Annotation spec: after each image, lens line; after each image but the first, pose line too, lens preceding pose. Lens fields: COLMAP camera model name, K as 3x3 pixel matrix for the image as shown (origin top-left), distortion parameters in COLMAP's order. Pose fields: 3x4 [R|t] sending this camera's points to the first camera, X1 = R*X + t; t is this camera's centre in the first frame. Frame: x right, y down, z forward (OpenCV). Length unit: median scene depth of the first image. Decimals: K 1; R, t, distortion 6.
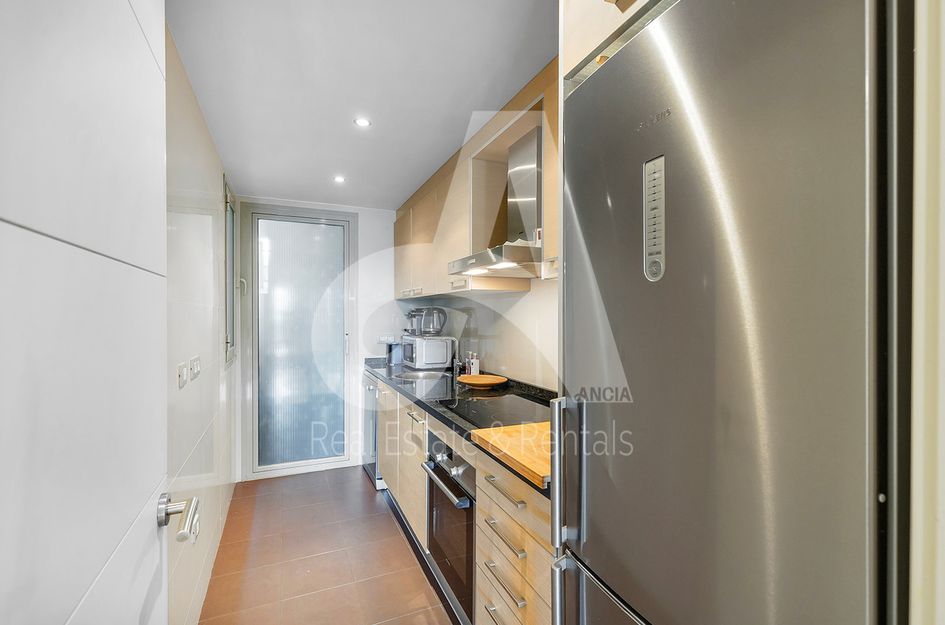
lens RADIAL K [[426.9, 0, 476.8], [0, 426.9, 321.9], [0, 0, 1]] dist [0.000756, 0.000055]
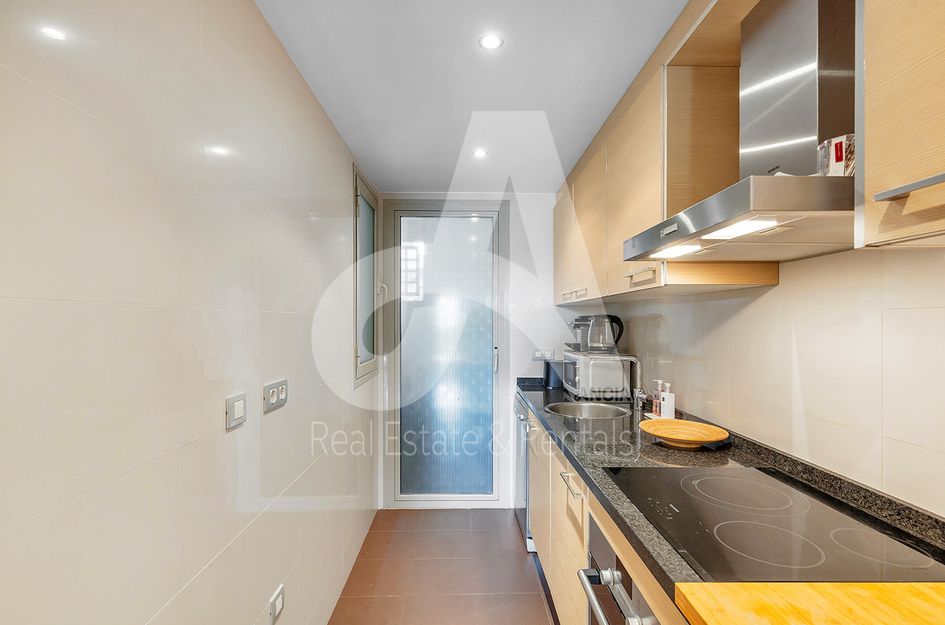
lens RADIAL K [[426.9, 0, 476.8], [0, 426.9, 321.9], [0, 0, 1]] dist [0.000756, 0.000055]
pose [[0.919073, 0.000318, -0.394088, -0.014194], [-0.007002, 0.999855, -0.015522, -0.009000], [0.394026, 0.017025, 0.918942, 0.250223]]
